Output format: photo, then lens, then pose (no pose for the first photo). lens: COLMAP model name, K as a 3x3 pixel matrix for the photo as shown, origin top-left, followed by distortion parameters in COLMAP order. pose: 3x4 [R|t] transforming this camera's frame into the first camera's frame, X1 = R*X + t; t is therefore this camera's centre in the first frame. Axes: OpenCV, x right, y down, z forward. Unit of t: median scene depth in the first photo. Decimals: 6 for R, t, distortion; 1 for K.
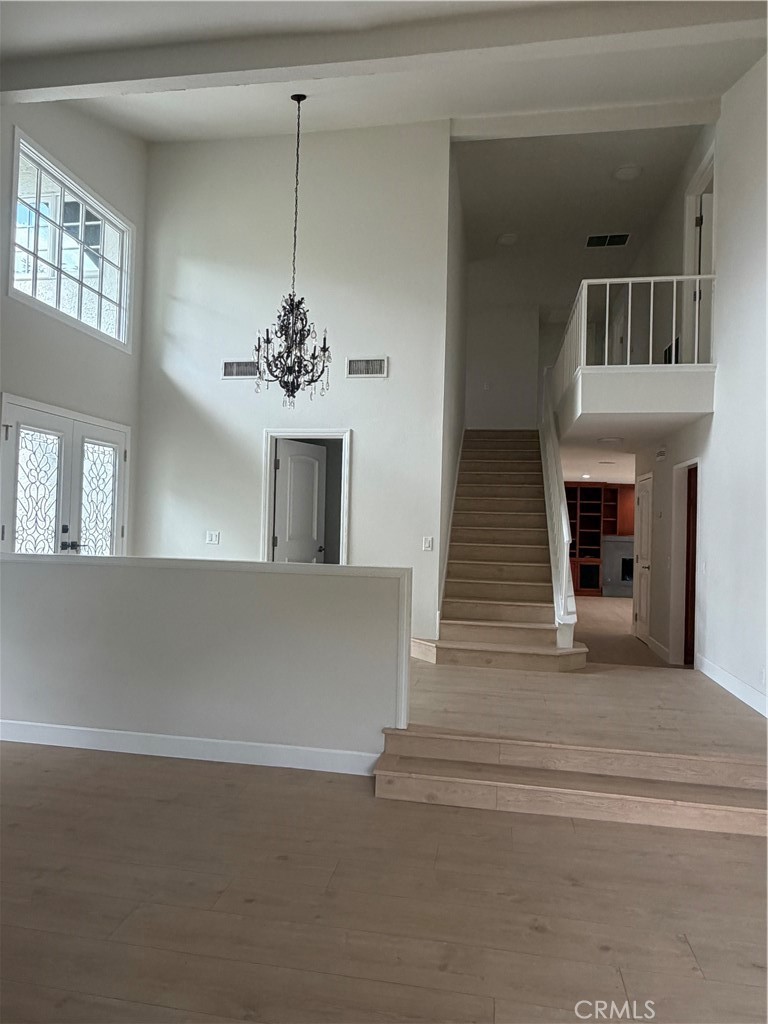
lens RADIAL K [[649.1, 0, 379.9], [0, 649.1, 511.5], [0, 0, 1]] dist [-0.022073, 0.024386]
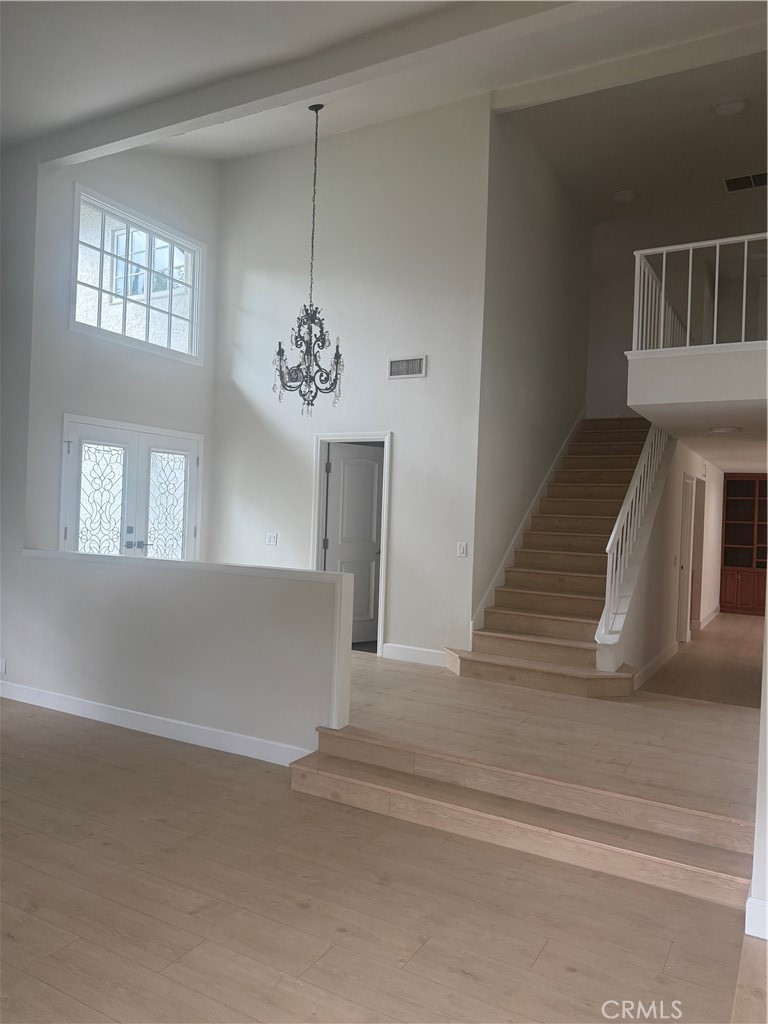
lens RADIAL K [[743.7, 0, 384.8], [0, 743.7, 507.3], [0, 0, 1]] dist [0.063867, -0.090720]
pose [[0.941409, 0.003780, -0.337247, 0.356784], [-0.002325, 0.999986, 0.004718, -0.018704], [0.337260, -0.003658, 0.941404, -0.071305]]
